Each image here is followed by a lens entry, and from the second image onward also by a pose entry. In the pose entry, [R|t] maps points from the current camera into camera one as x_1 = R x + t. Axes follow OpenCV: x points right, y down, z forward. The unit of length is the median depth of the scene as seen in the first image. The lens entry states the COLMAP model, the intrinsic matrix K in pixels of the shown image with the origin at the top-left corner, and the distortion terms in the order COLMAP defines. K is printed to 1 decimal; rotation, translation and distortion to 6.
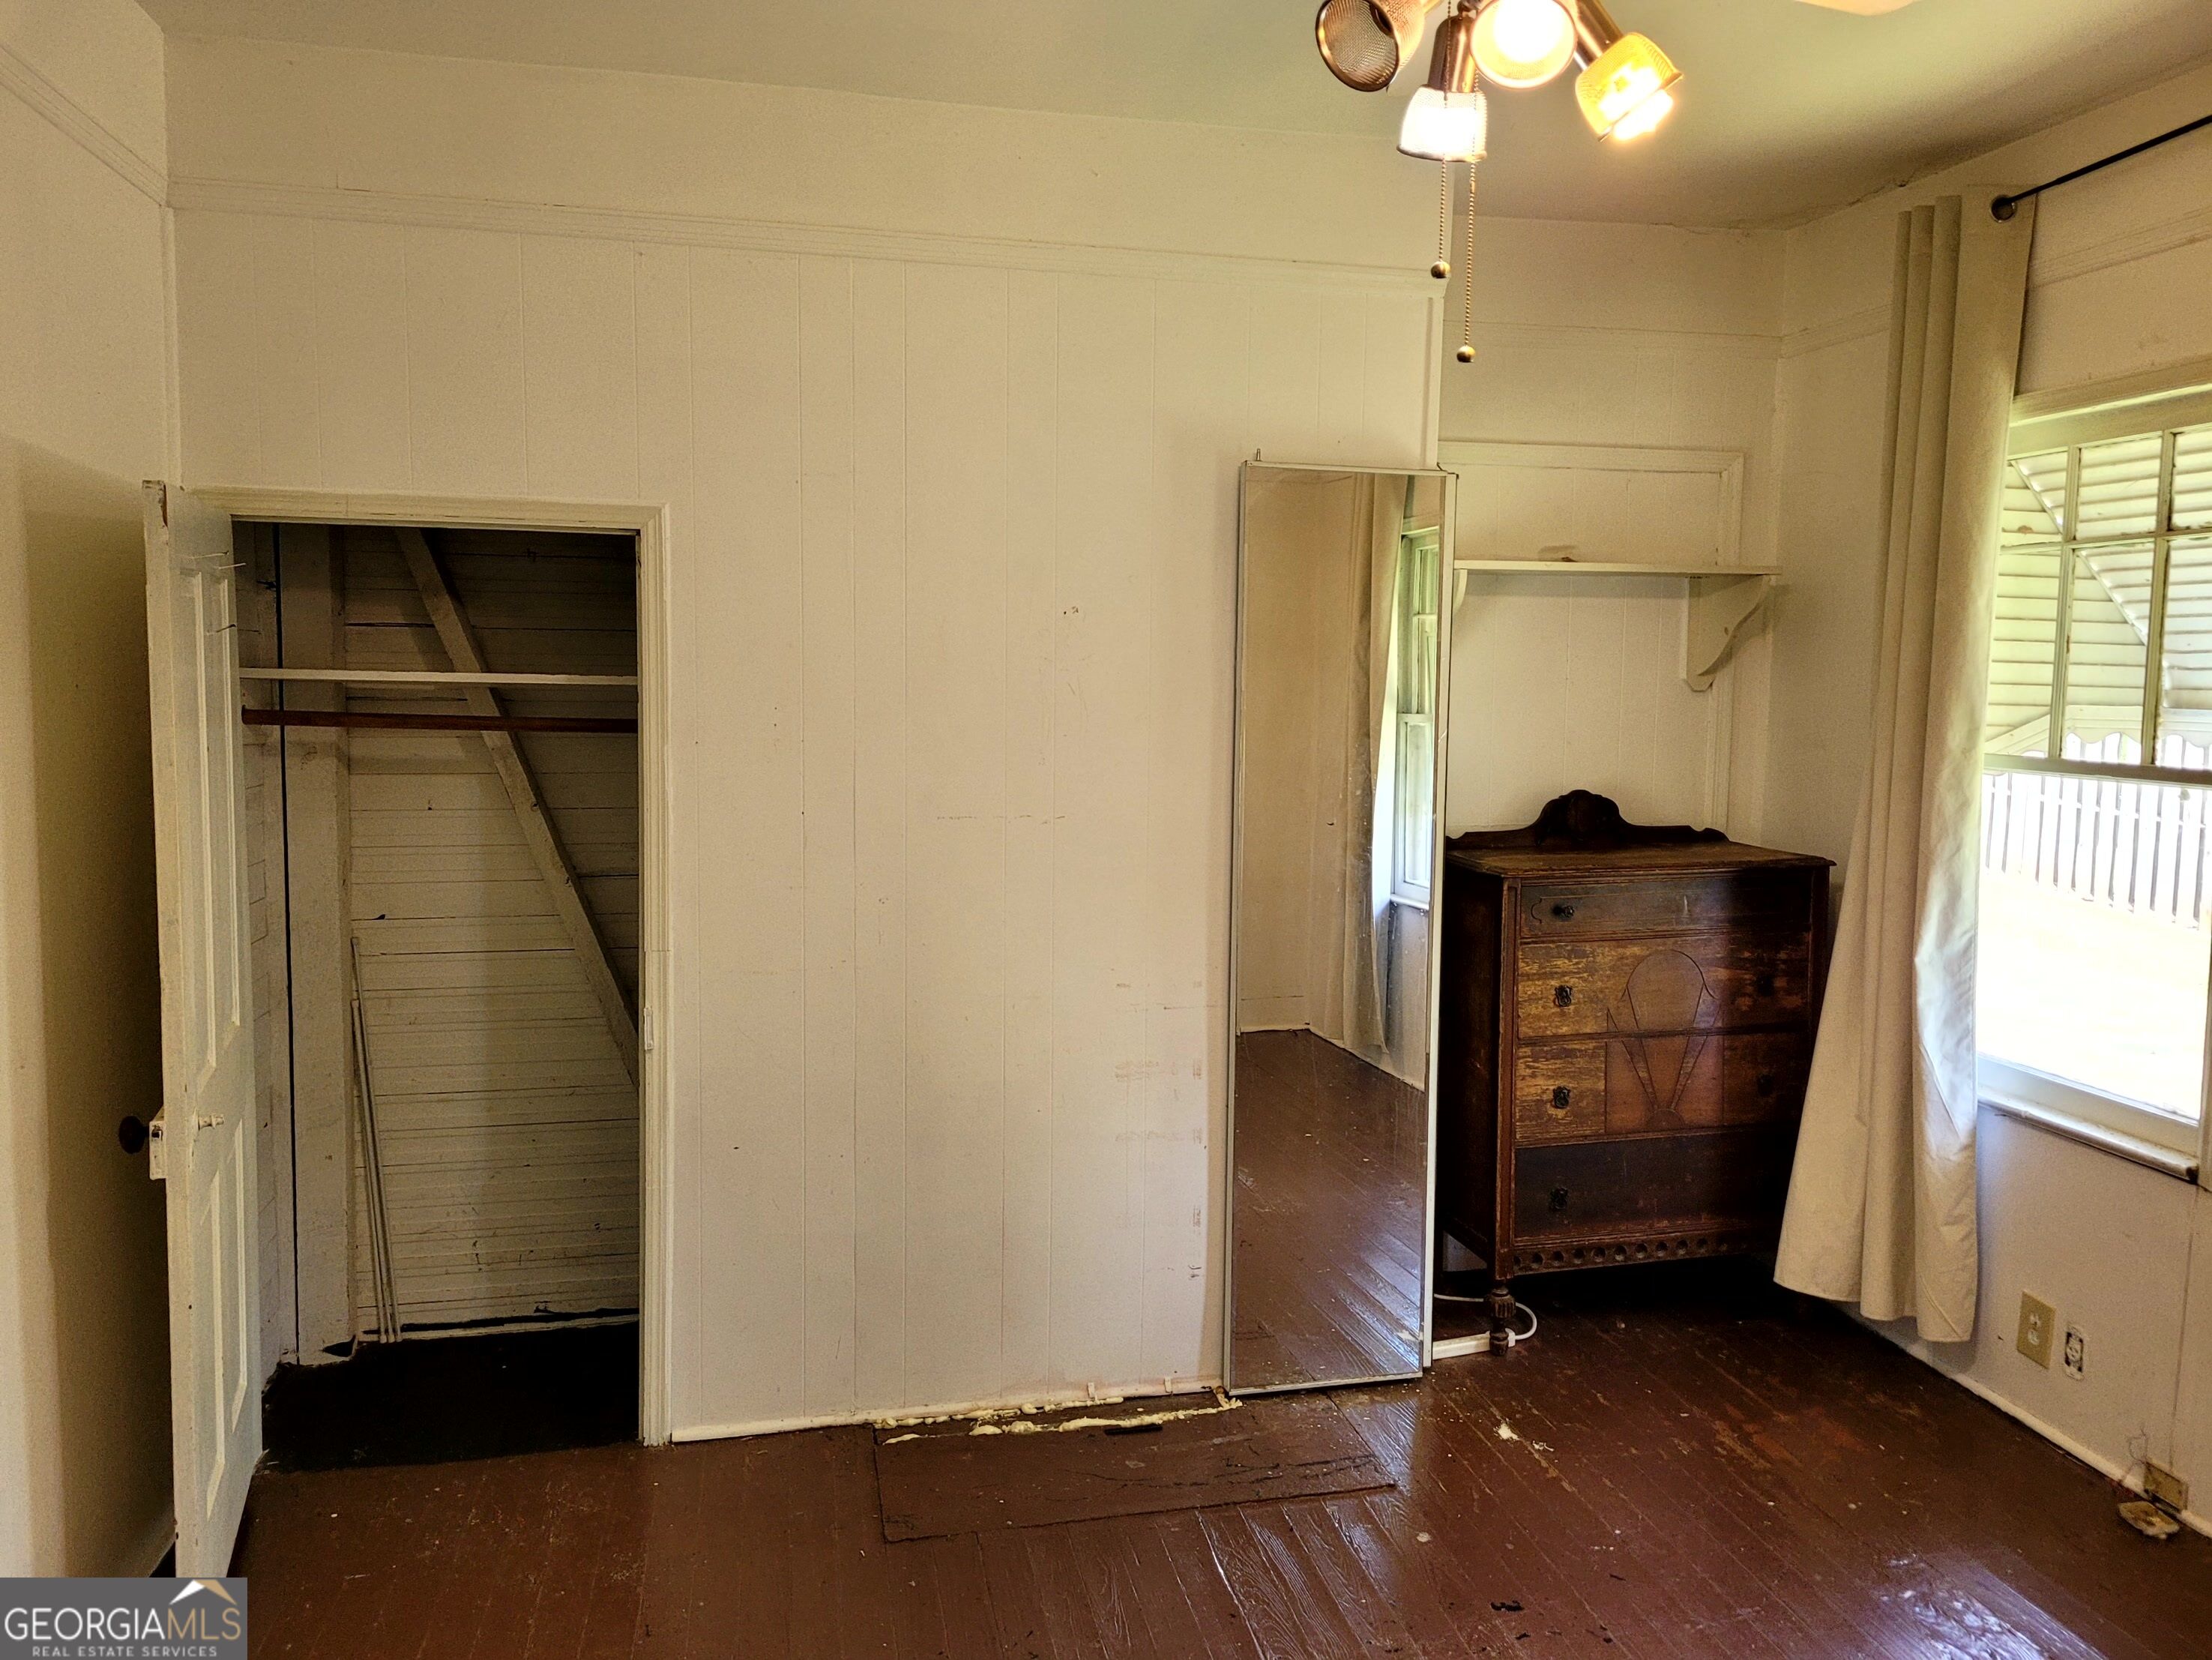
lens RADIAL K [[1663.3, 0, 1115.7], [0, 1663.3, 801.8], [0, 0, 1]] dist [0.058680, -0.054516]
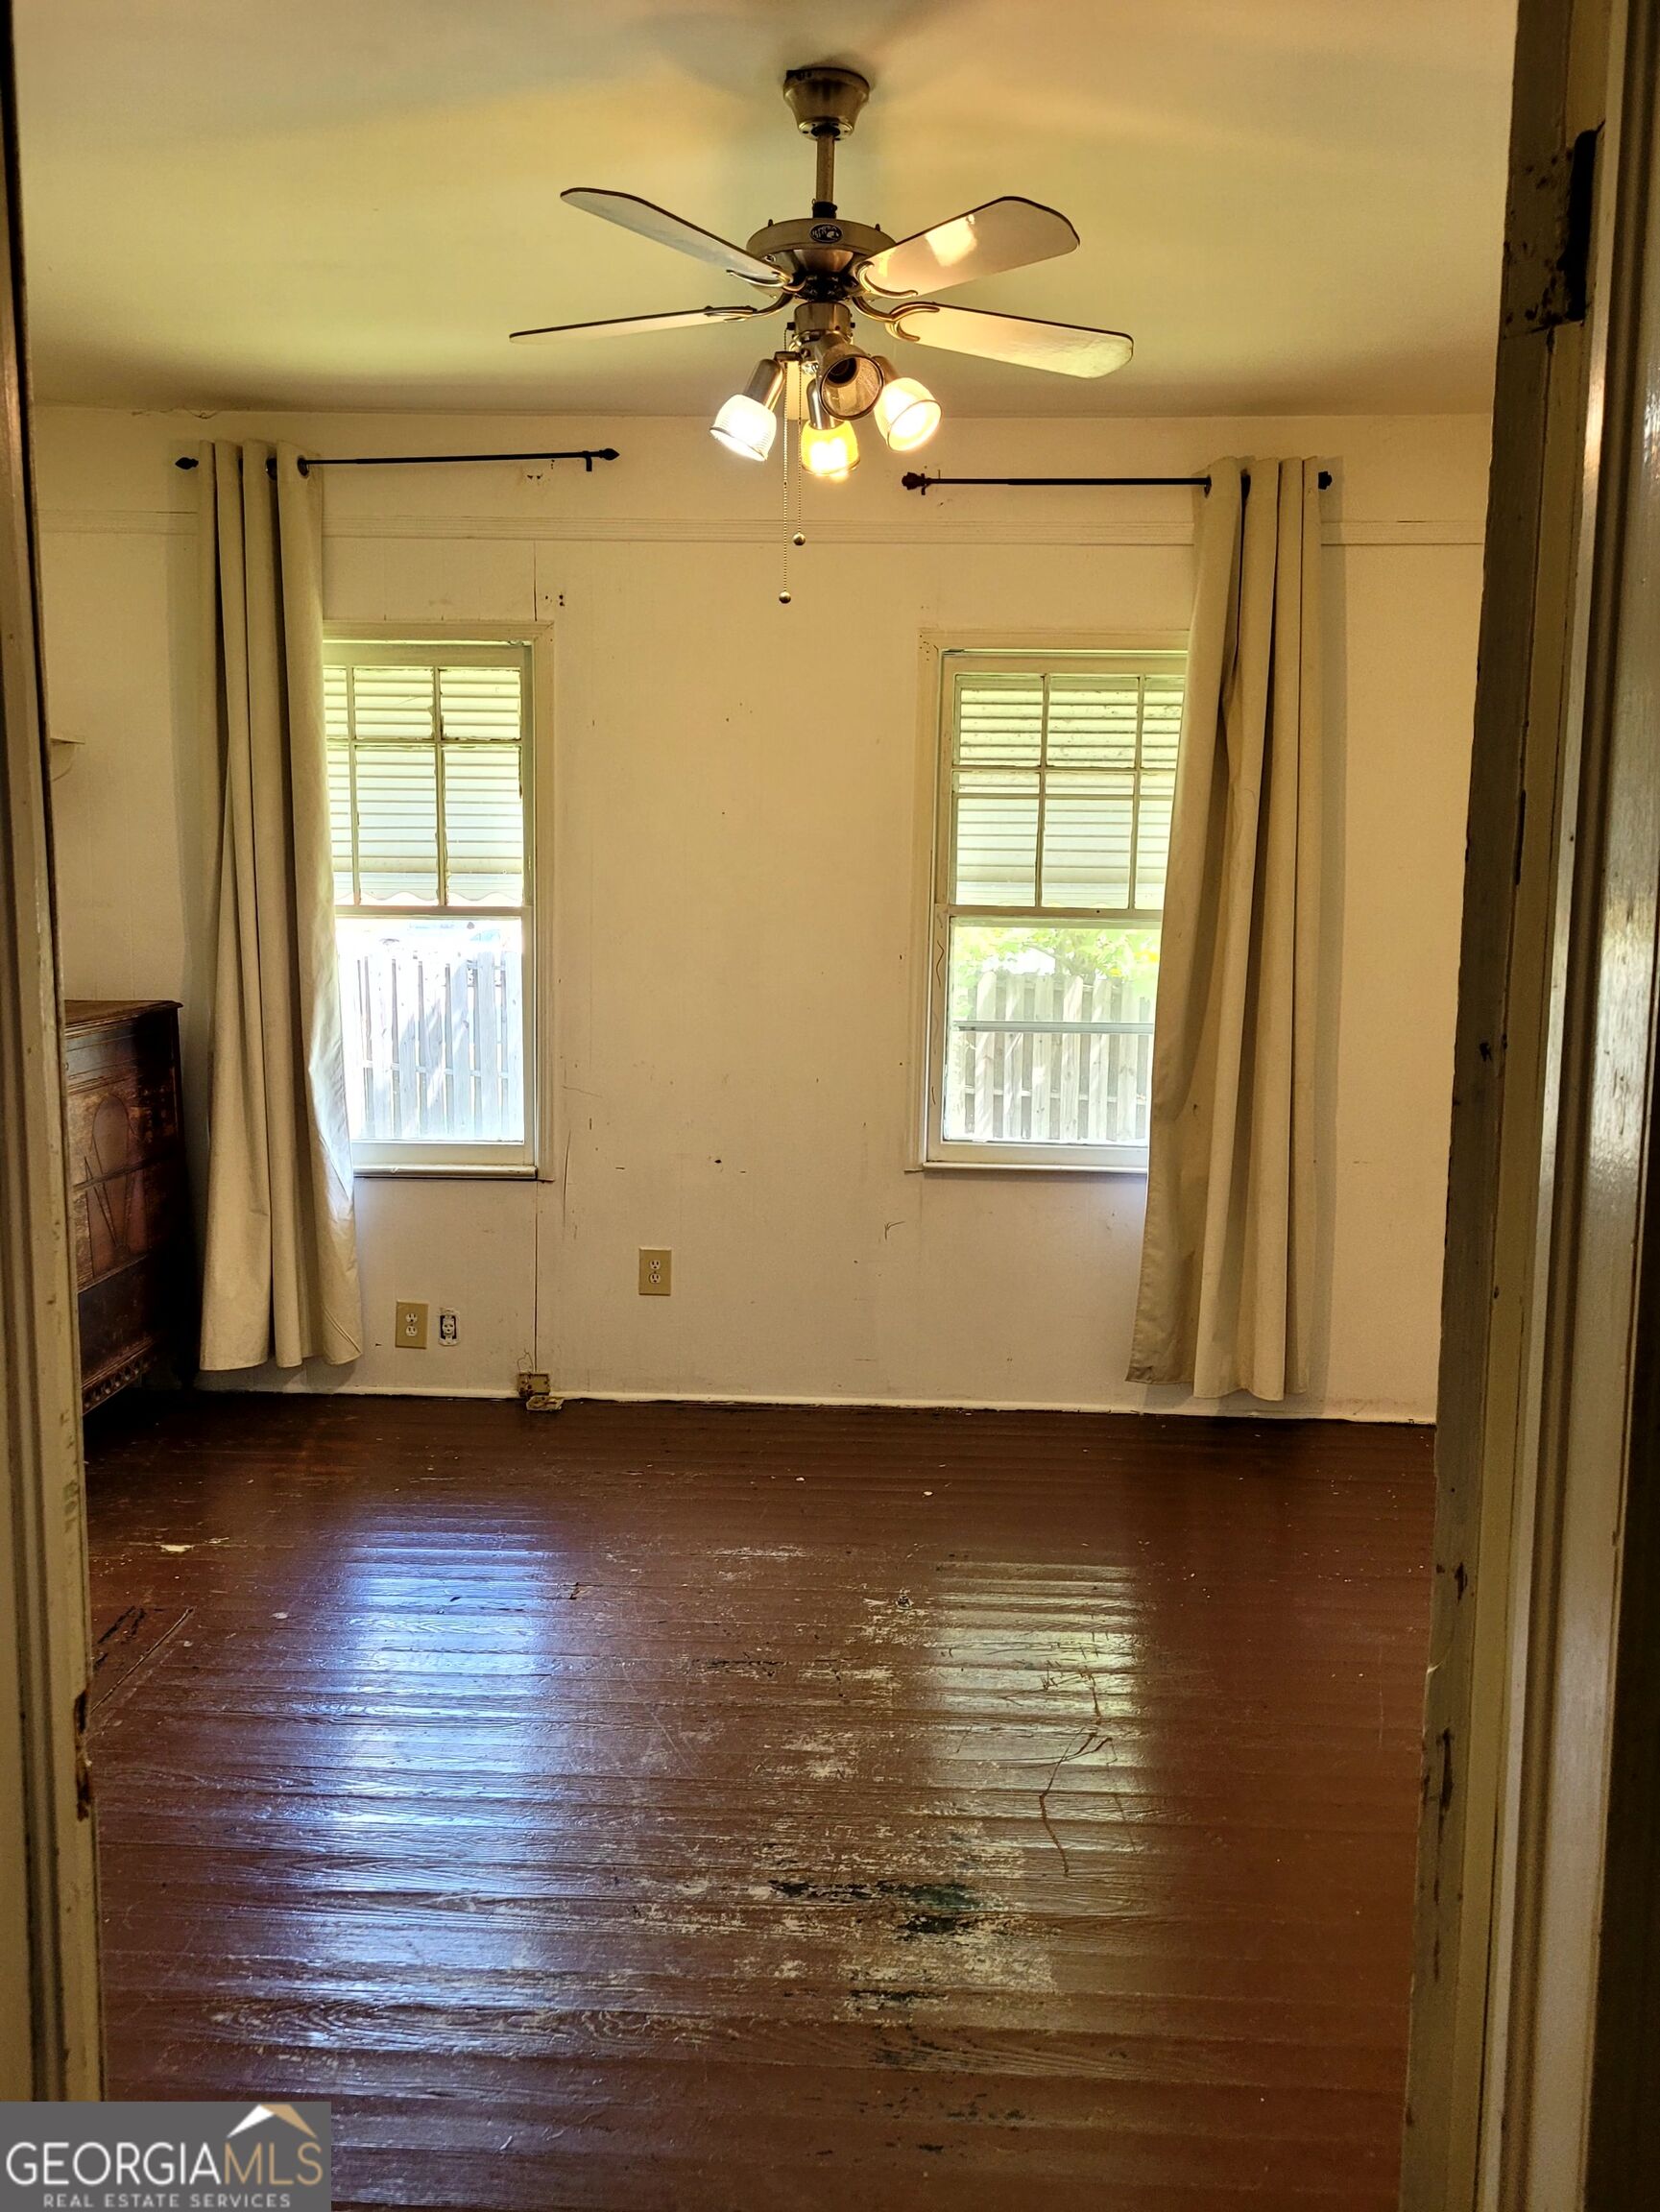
lens RADIAL K [[1663.1, 0, 847.7], [0, 1663.1, 1100.9], [0, 0, 1]] dist [0.058680, -0.054516]
pose [[0.268098, -0.132590, 0.954224, -0.633171], [0.075824, 0.990315, 0.116302, 0.002678], [-0.960403, 0.041173, 0.275555, 0.283718]]
